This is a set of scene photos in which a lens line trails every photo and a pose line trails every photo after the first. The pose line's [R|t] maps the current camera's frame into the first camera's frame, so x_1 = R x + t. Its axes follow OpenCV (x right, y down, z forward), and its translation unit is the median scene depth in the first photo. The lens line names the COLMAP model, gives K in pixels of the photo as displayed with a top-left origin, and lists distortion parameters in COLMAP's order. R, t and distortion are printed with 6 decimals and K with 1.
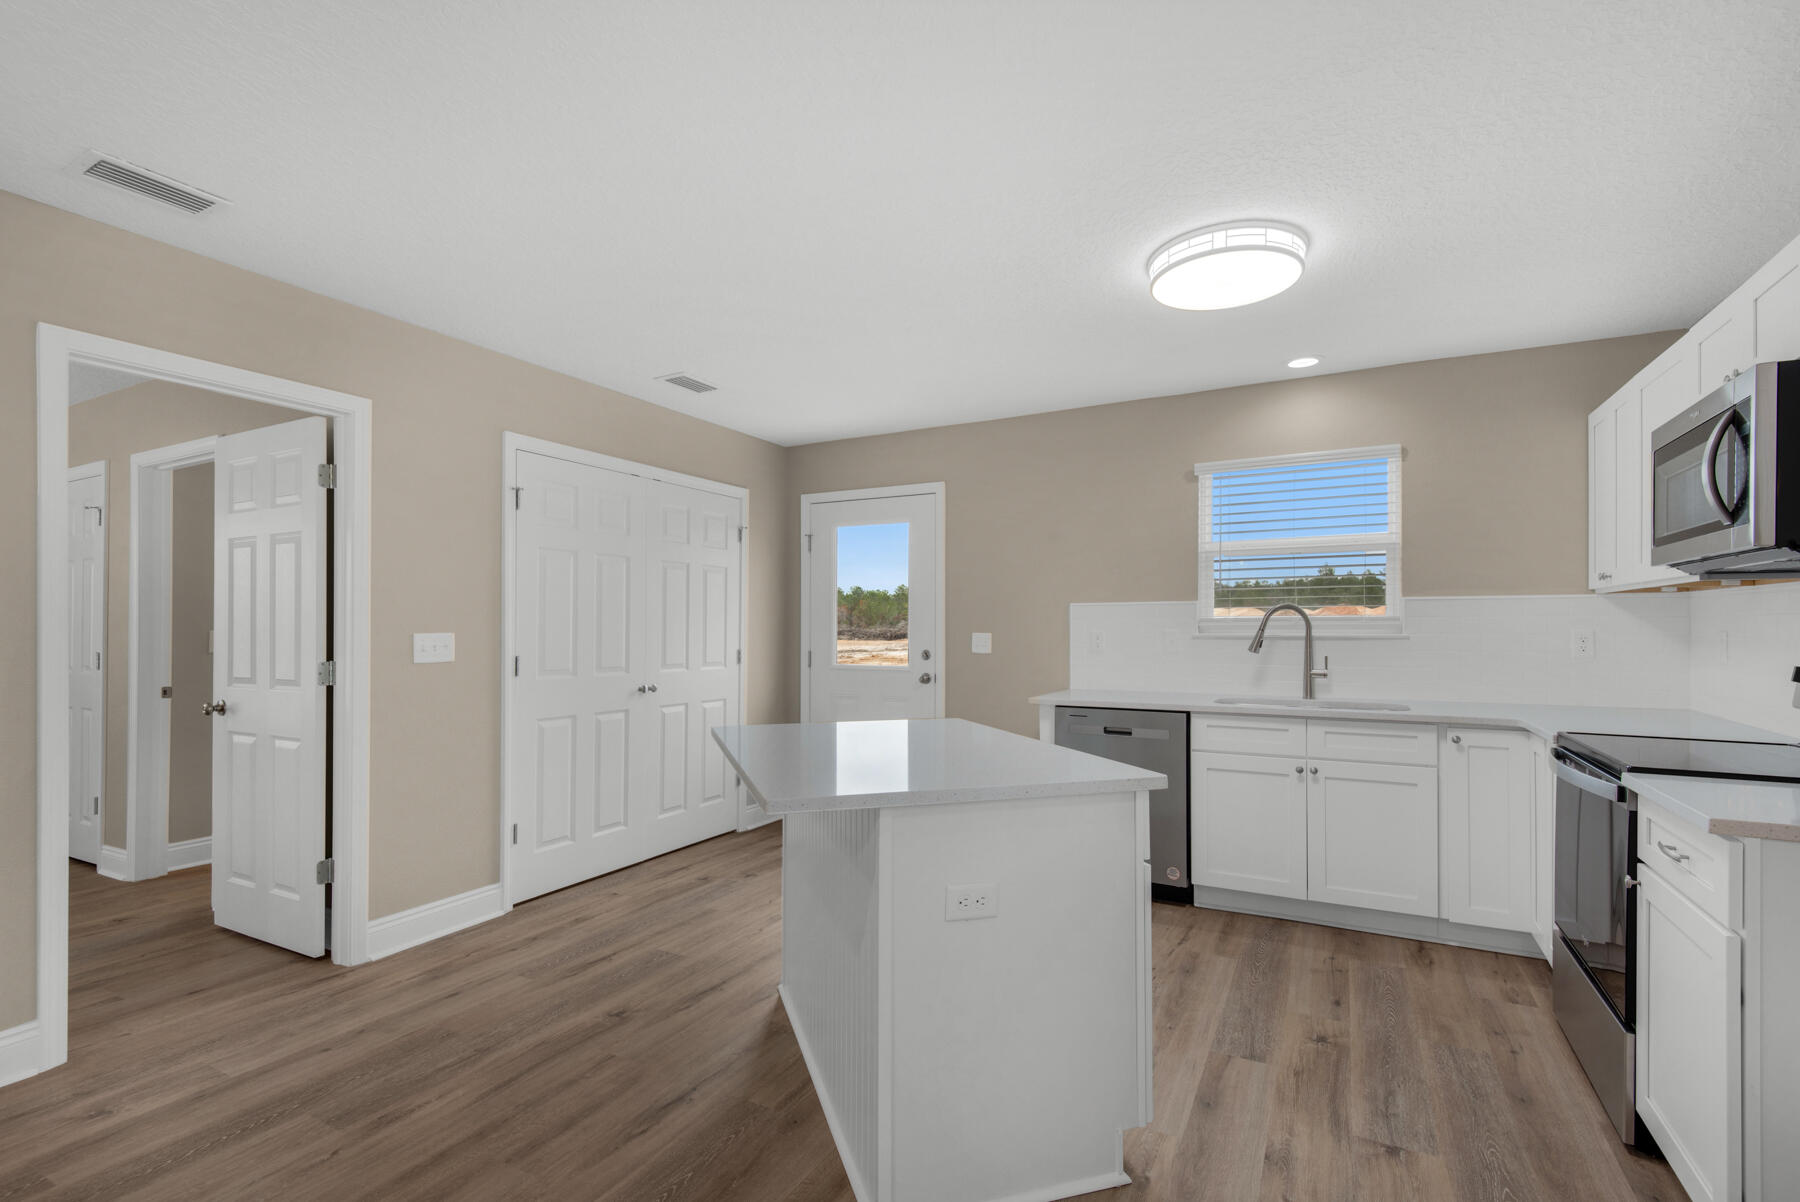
lens RADIAL K [[822.9, 0, 895.9], [0, 822.9, 624.1], [0, 0, 1]] dist [-0.001748, -0.000318]
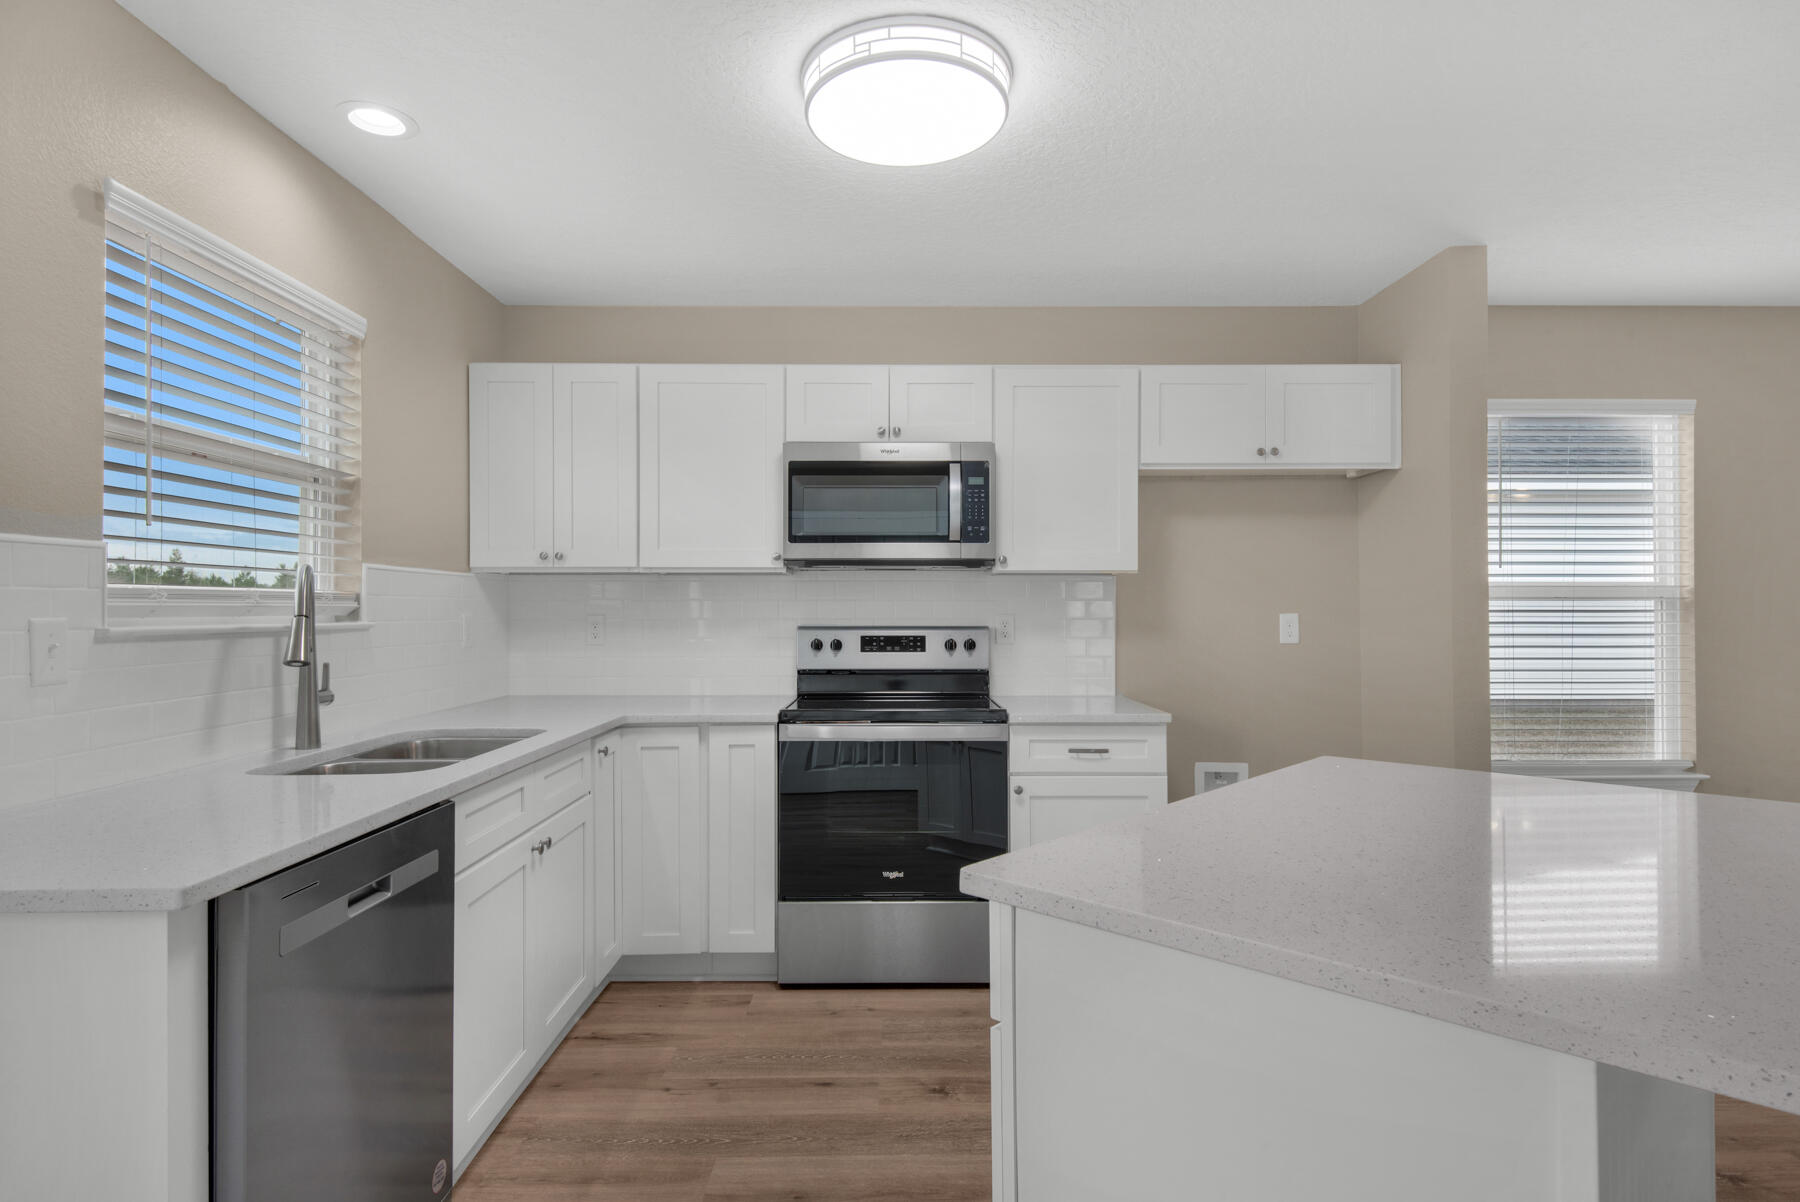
lens RADIAL K [[951.2, 0, 896.1], [0, 951.2, 582.2], [0, 0, 1]] dist [-0.004168, -0.000736]
pose [[-0.483945, 0.018462, 0.874903, -0.305495], [-0.001402, 0.999760, -0.021872, -0.004697], [-0.875097, -0.011811, -0.483803, 1.372386]]
